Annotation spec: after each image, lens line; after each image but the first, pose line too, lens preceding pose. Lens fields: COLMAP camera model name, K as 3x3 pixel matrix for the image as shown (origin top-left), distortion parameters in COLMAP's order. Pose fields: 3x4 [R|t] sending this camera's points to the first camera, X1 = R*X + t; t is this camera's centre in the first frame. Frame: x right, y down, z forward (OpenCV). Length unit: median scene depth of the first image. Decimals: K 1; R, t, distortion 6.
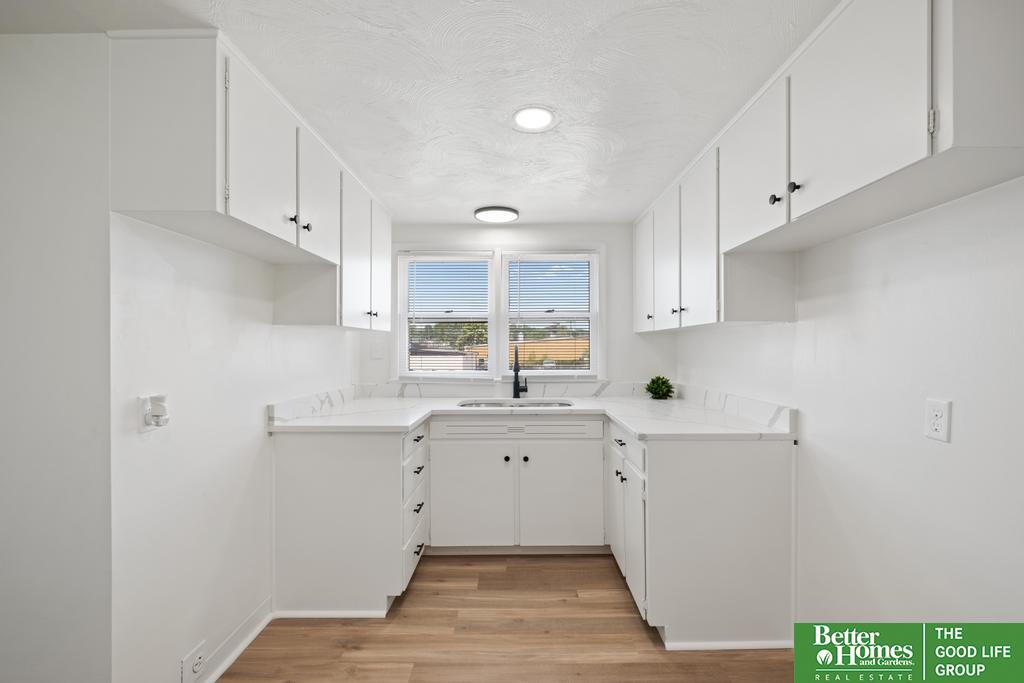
lens RADIAL K [[441.1, 0, 513.8], [0, 441.1, 346.3], [0, 0, 1]] dist [0.000140, -0.000229]
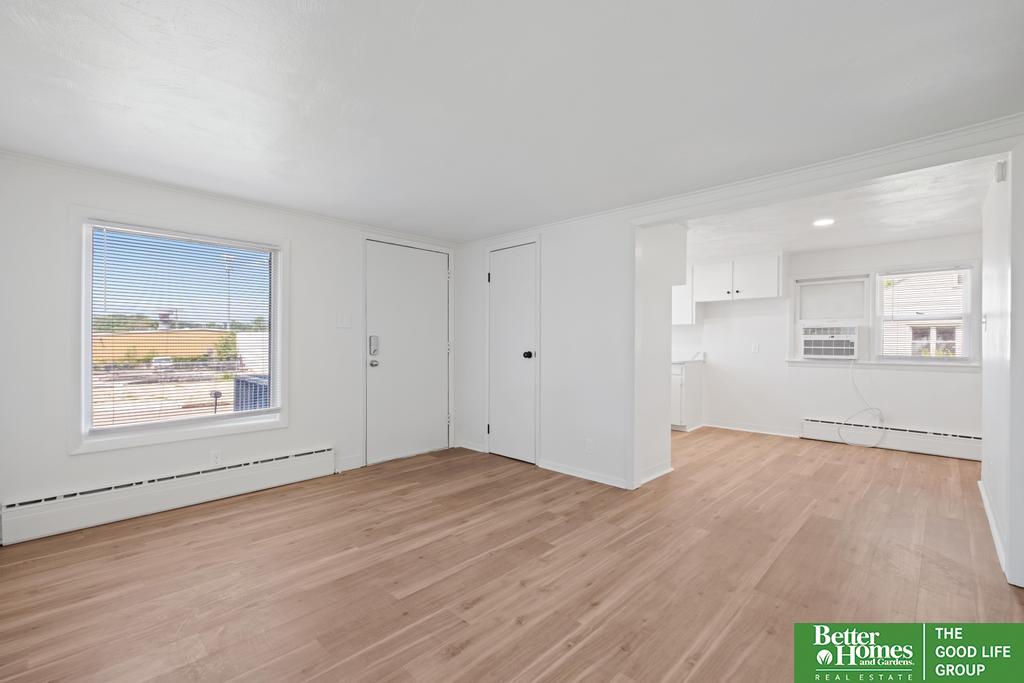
lens RADIAL K [[443.1, 0, 512.0], [0, 443.1, 341.5], [0, 0, 1]] dist [-0.001907, -0.000785]
pose [[0.695321, 0.007863, 0.718656, -2.107259], [-0.007747, 0.999964, -0.003445, 0.070577], [-0.718657, -0.003173, 0.695357, -0.186050]]
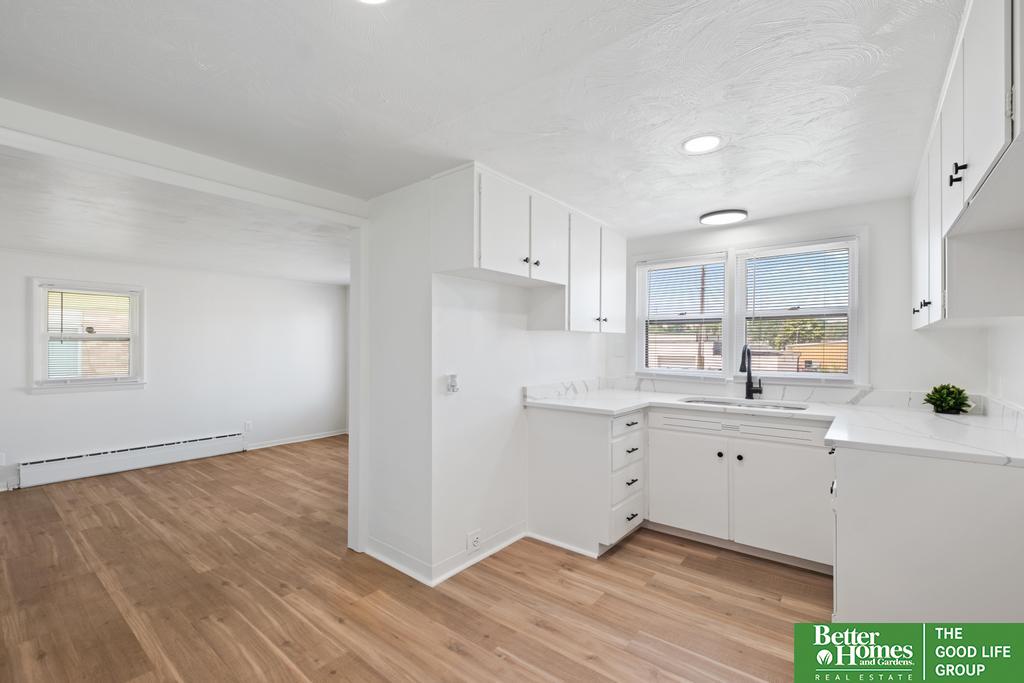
lens RADIAL K [[448.4, 0, 515.0], [0, 448.4, 346.4], [0, 0, 1]] dist [-0.004764, -0.001086]
pose [[0.785566, 0.003512, -0.618767, 0.281886], [-0.001504, 0.999992, 0.003767, -0.003467], [0.618776, -0.002029, 0.785565, -0.141861]]
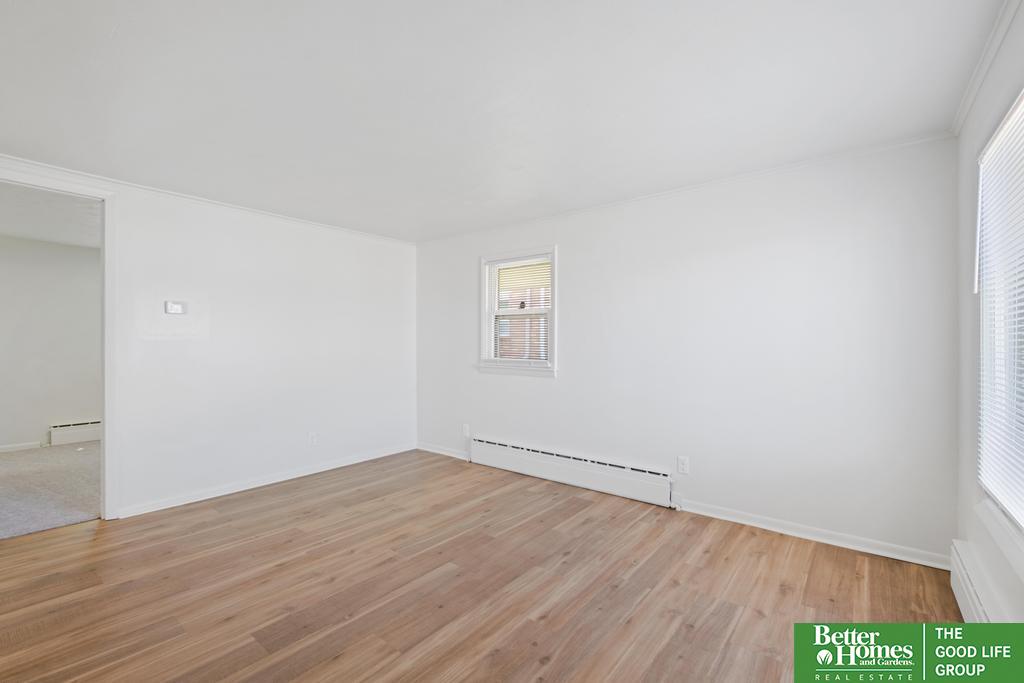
lens RADIAL K [[443.1, 0, 512.0], [0, 443.1, 341.5], [0, 0, 1]] dist [-0.001907, -0.000785]
pose [[-0.621740, 0.007563, -0.783187, -0.987698], [0.006814, 0.999968, 0.004246, 0.064749], [0.783194, -0.002697, -0.621772, 1.248321]]
